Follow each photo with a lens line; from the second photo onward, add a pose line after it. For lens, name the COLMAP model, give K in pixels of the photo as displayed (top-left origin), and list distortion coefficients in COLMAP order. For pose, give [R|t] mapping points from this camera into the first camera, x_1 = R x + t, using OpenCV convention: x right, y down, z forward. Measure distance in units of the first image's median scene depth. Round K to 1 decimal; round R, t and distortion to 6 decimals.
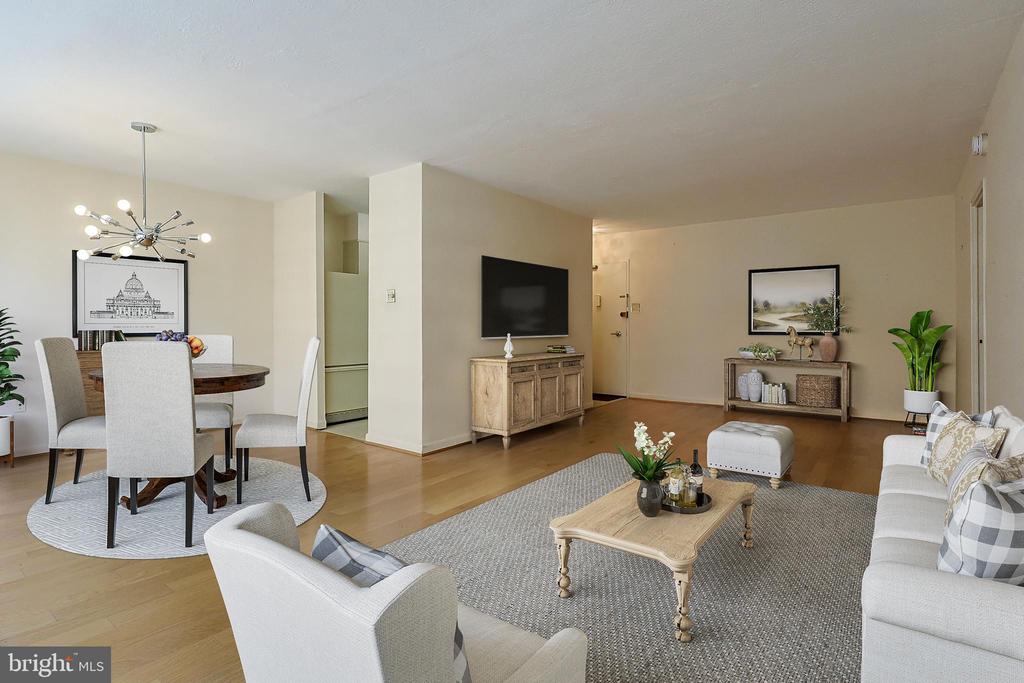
lens RADIAL K [[517.2, 0, 509.2], [0, 517.2, 317.7], [0, 0, 1]] dist [0.001802, 0.000737]
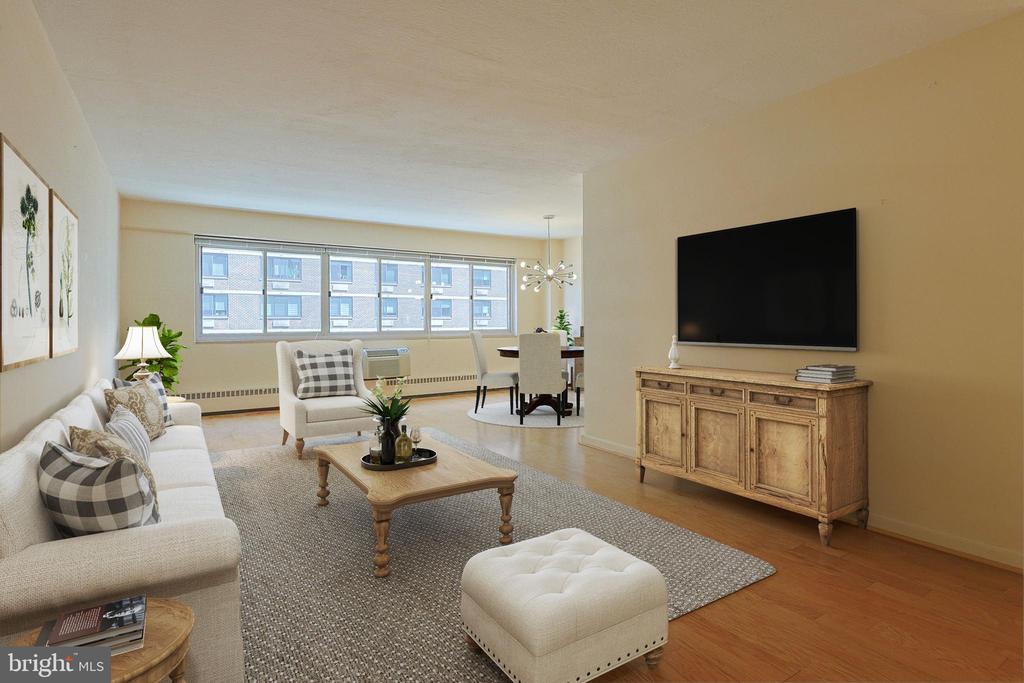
lens RADIAL K [[517.2, 0, 509.2], [0, 517.2, 317.7], [0, 0, 1]] dist [0.001802, 0.000737]
pose [[-0.330791, 0.000858, -0.943703, 0.721801], [0.015319, 0.999873, -0.004460, 0.003693], [0.943580, -0.015932, -0.330762, 0.954939]]
